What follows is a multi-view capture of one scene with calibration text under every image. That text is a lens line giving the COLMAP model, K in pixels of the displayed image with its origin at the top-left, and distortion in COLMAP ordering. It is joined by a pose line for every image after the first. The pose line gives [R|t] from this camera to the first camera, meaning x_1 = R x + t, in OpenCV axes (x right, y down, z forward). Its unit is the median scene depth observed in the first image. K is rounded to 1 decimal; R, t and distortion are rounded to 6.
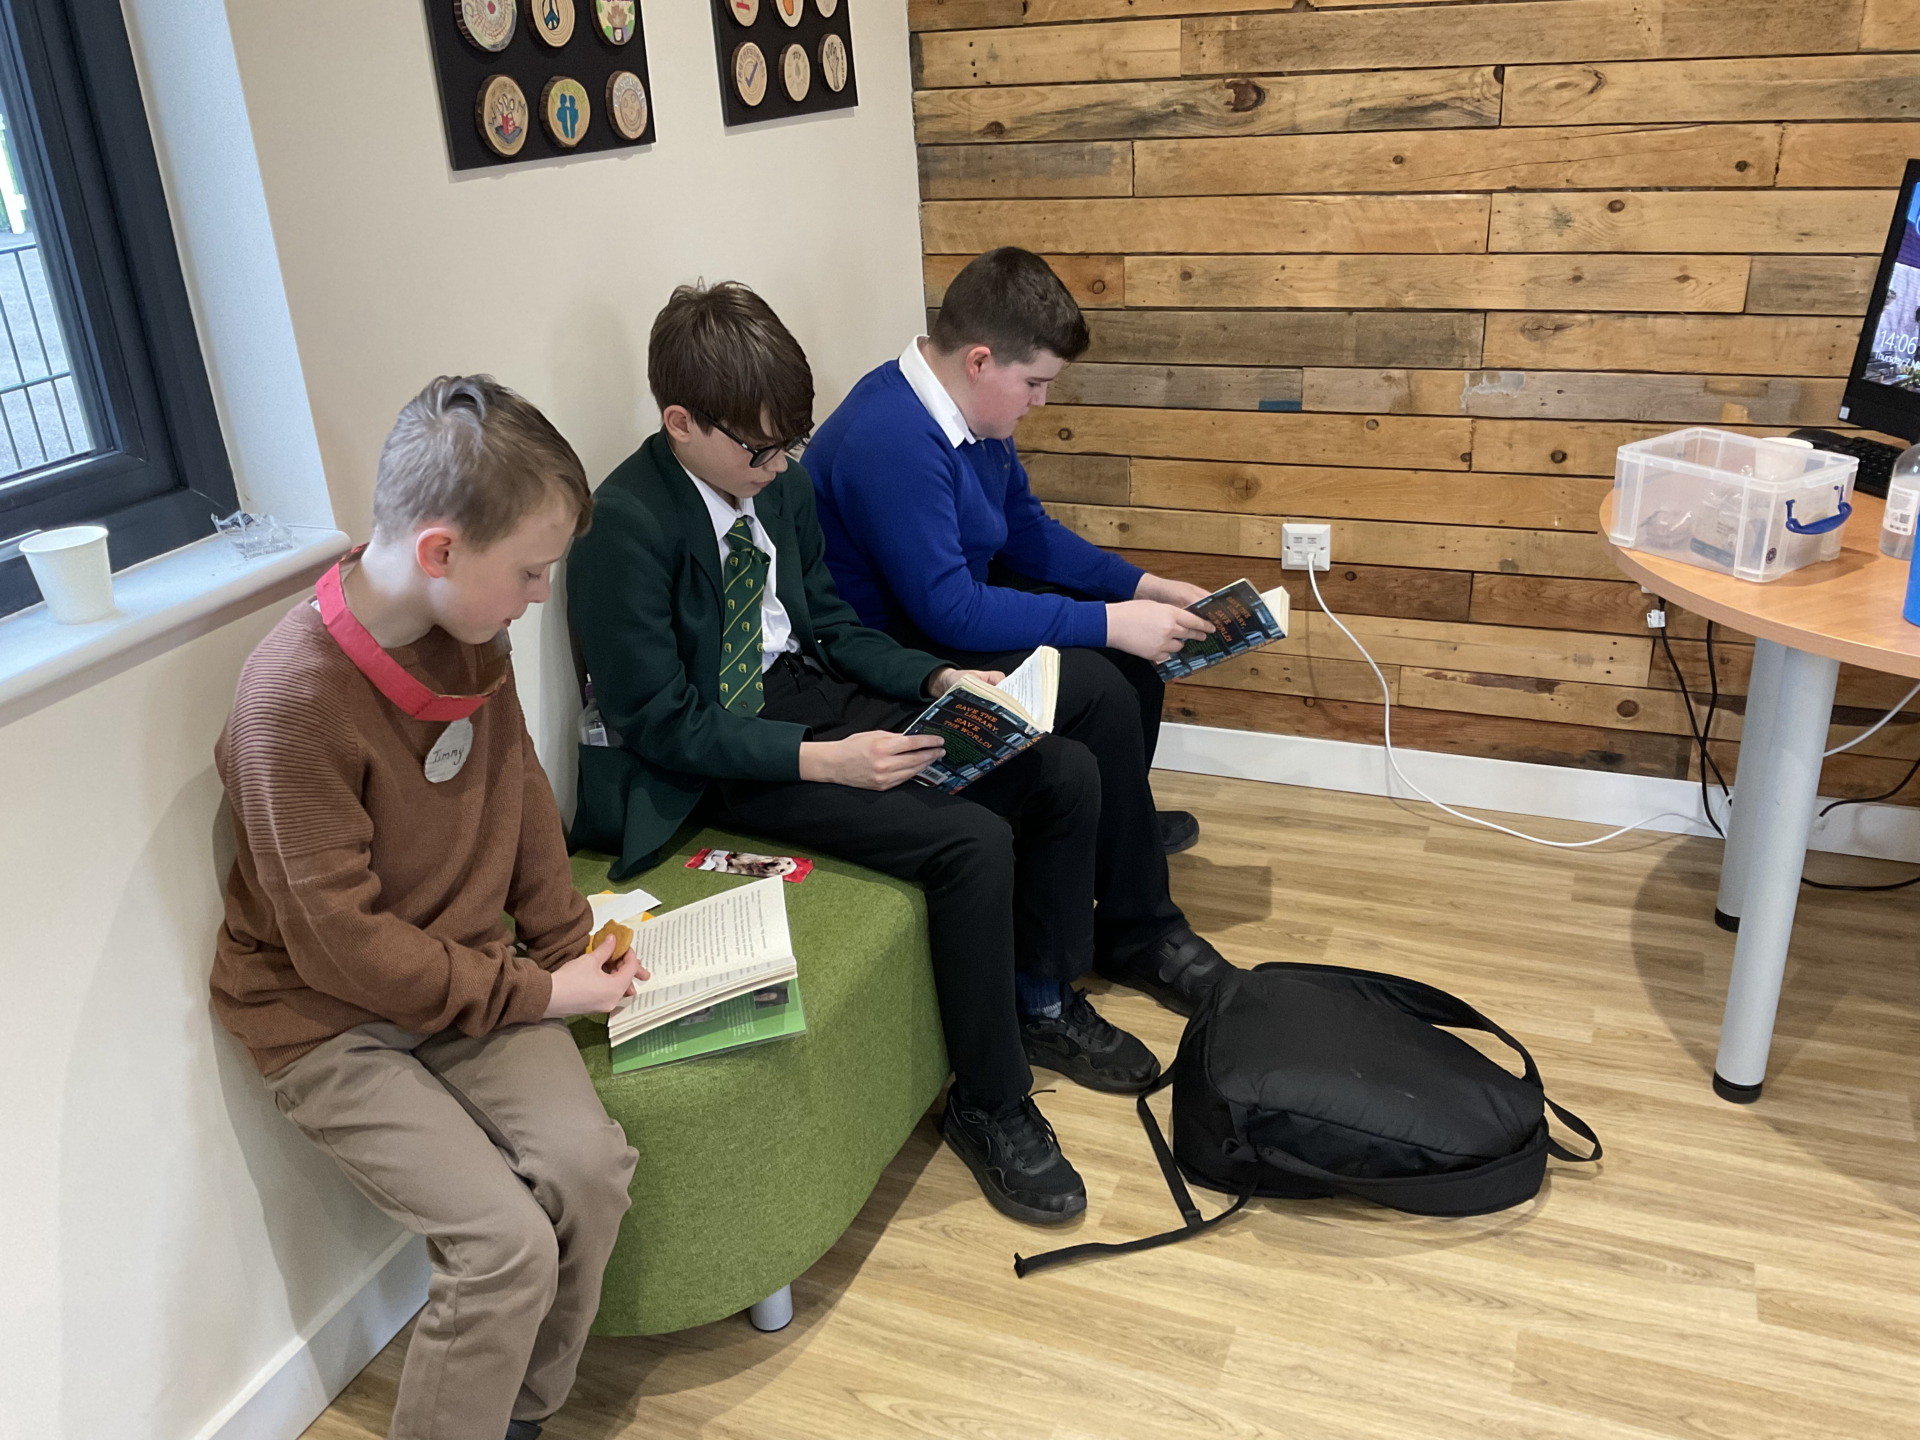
lens RADIAL K [[1607.8, 0, 964.4], [0, 1607.8, 729.3], [0, 0, 1]] dist [-0.006038, -0.028434]
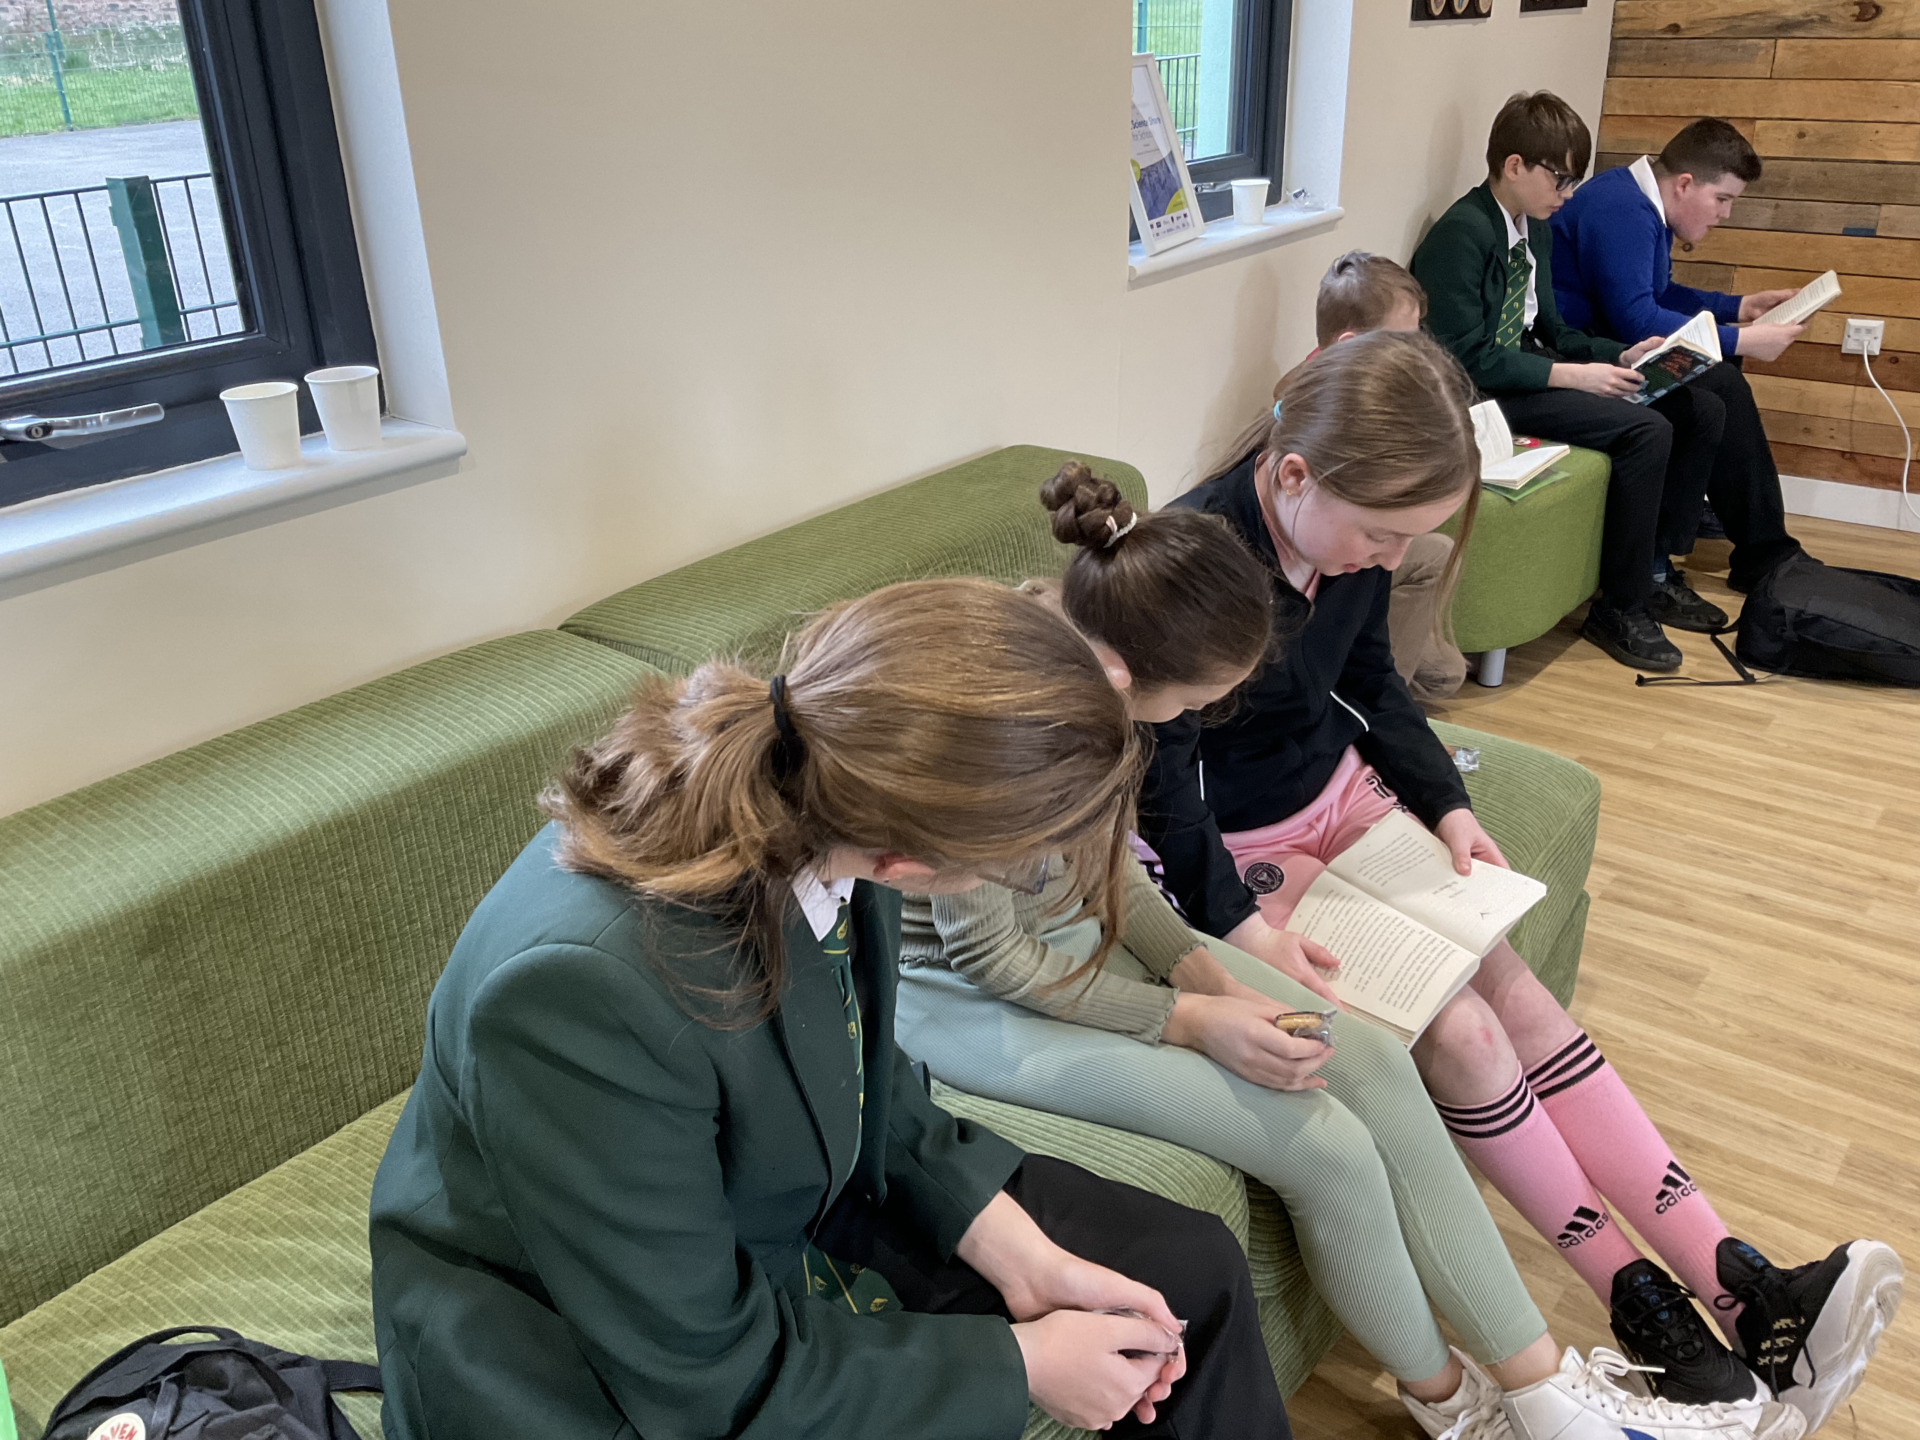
lens RADIAL K [[1607.8, 0, 951.9], [0, 1607.8, 717.5], [0, 0, 1]] dist [-0.006038, -0.028434]
pose [[0.958488, 0.138346, -0.249321, -0.165558], [-0.131884, 0.990353, 0.042523, 0.277729], [0.252799, -0.007876, 0.967487, -0.587626]]
